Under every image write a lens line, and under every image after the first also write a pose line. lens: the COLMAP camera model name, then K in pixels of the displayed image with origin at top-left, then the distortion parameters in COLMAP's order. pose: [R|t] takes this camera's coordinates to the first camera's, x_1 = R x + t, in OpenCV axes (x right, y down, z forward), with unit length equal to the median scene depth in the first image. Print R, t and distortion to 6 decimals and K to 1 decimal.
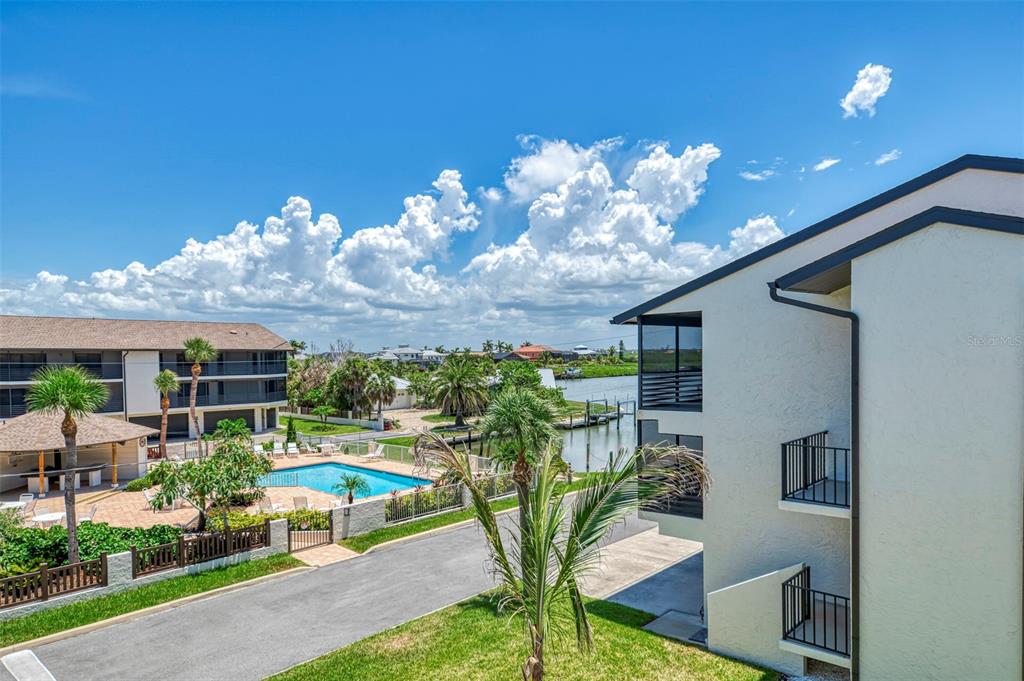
lens RADIAL K [[660.8, 0, 515.2], [0, 660.8, 370.0], [0, 0, 1]] dist [0.010922, 0.004136]
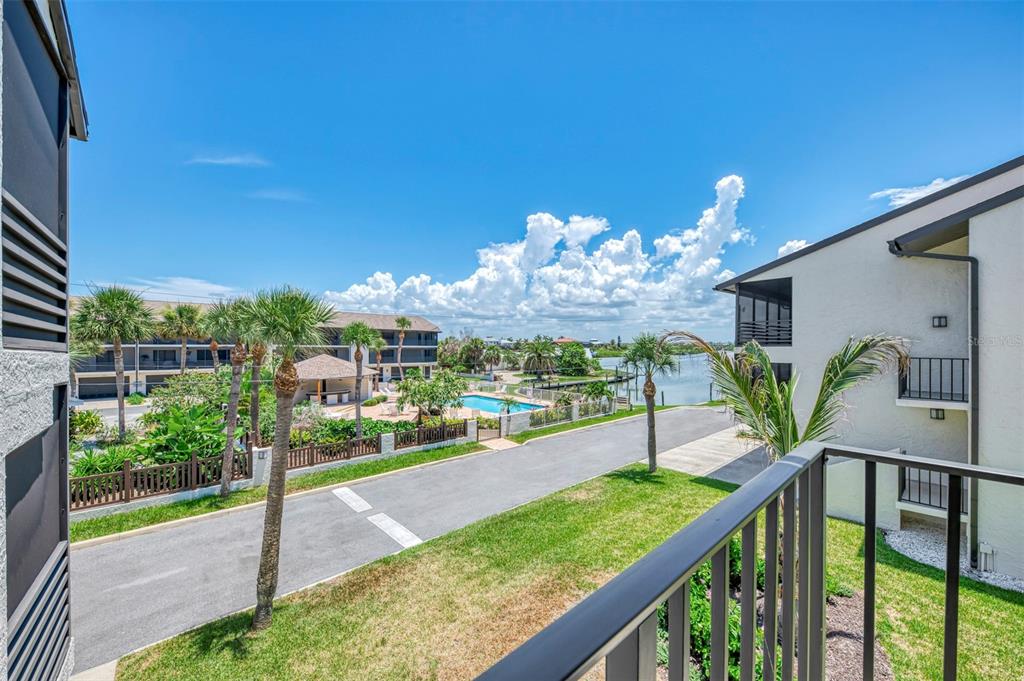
lens RADIAL K [[394.9, 0, 514.4], [0, 394.9, 339.6], [0, 0, 1]] dist [-0.002678, 0.000118]
pose [[0.995065, 0.014564, -0.098148, -0.158805], [-0.017833, 0.999312, -0.032505, 0.058210], [0.097607, 0.034094, 0.994641, 0.052572]]
